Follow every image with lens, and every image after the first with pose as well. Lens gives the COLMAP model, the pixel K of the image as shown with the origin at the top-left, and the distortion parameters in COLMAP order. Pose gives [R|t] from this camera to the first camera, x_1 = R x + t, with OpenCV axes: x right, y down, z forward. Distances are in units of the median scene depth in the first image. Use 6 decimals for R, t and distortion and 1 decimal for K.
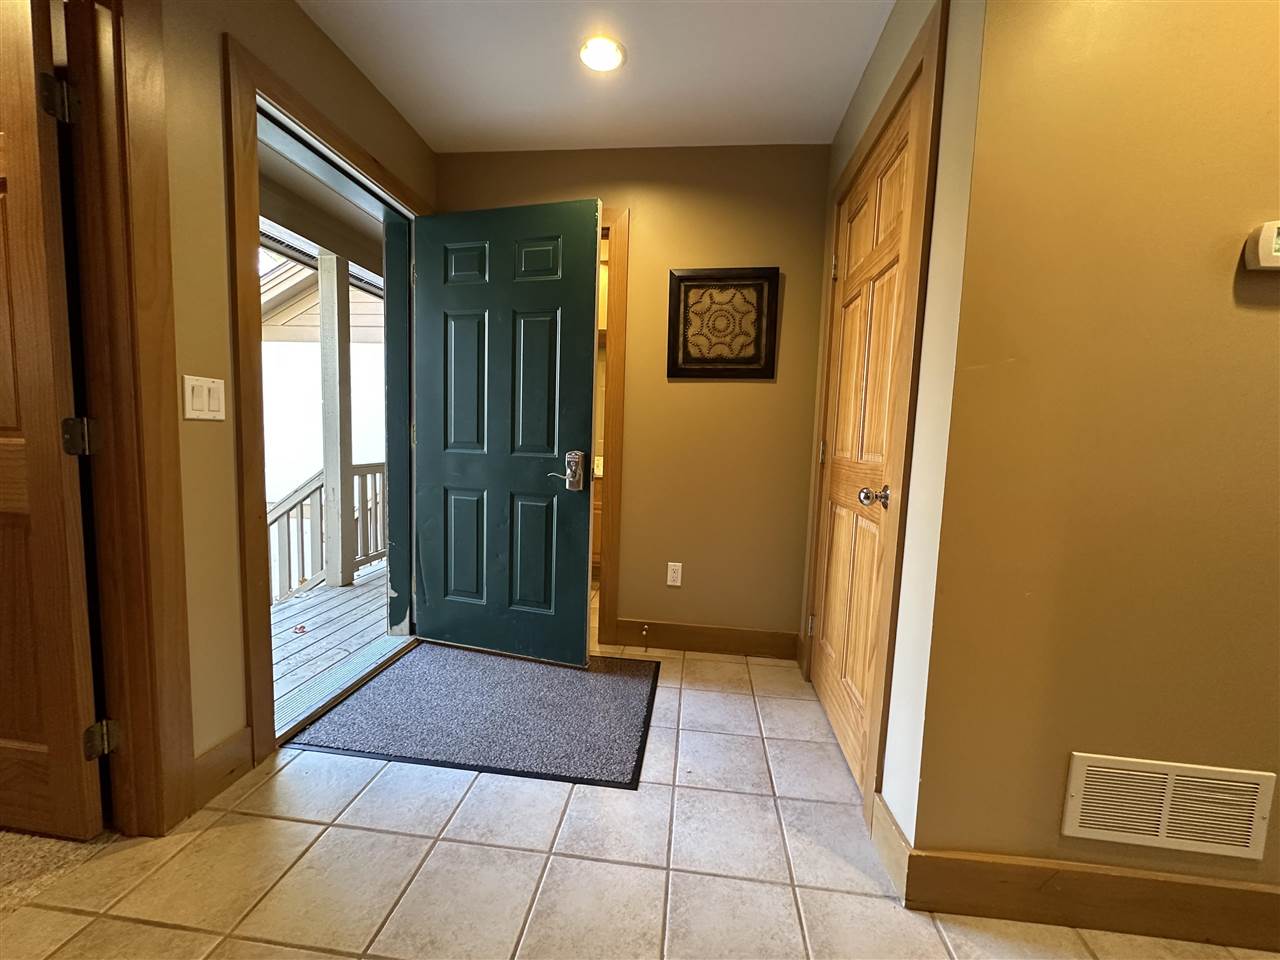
lens RADIAL K [[511.1, 0, 643.1], [0, 511.1, 480.9], [0, 0, 1]] dist [-0.004216, 0.001093]
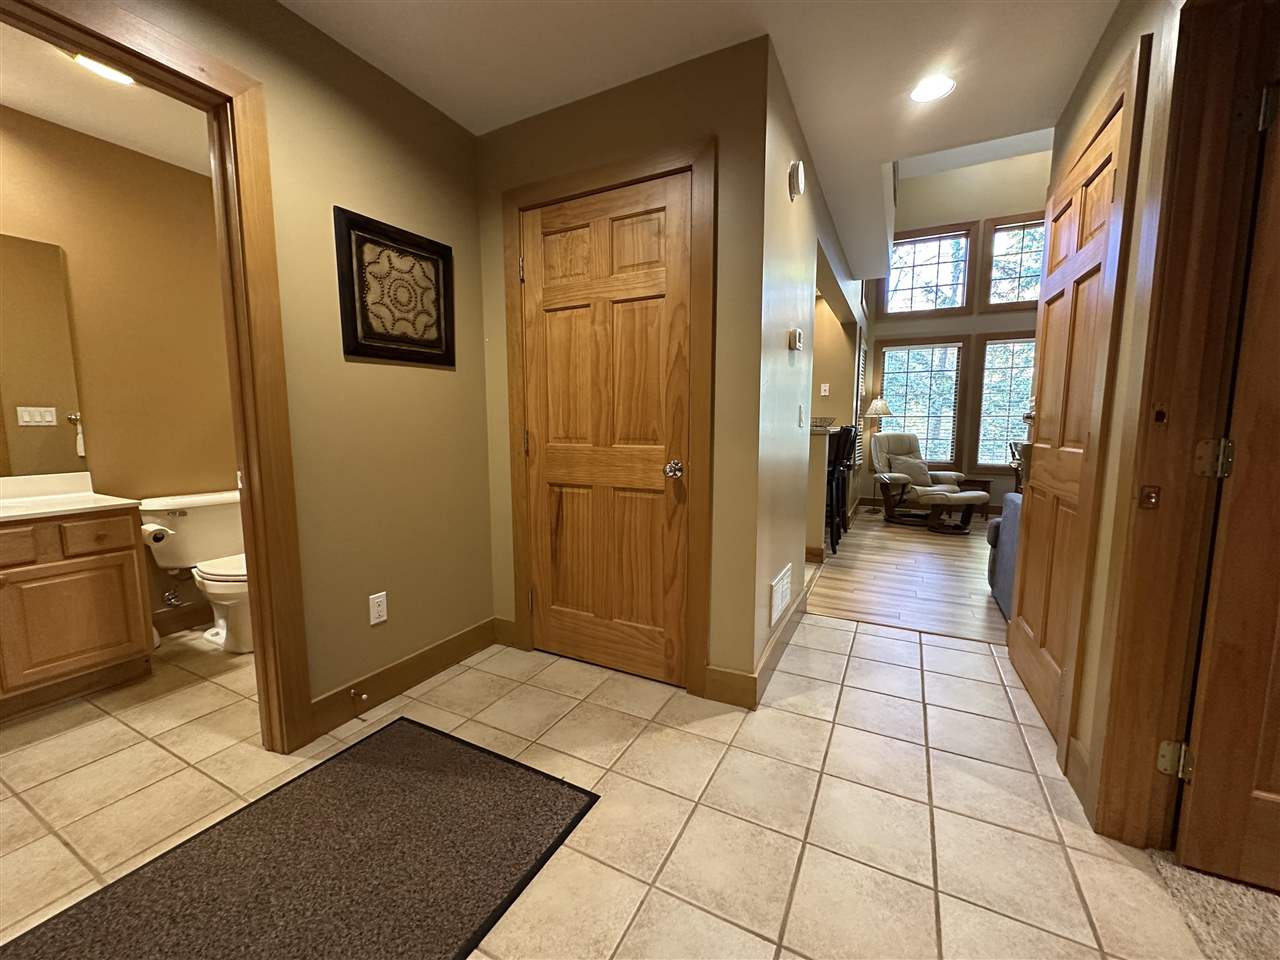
lens RADIAL K [[511.1, 0, 646.2], [0, 511.1, 473.6], [0, 0, 1]] dist [-0.004216, 0.001093]
pose [[0.345888, -0.129800, 0.929254, -0.526264], [0.091531, 0.990329, 0.104262, -0.069862], [-0.933801, 0.048992, 0.354424, 0.345762]]
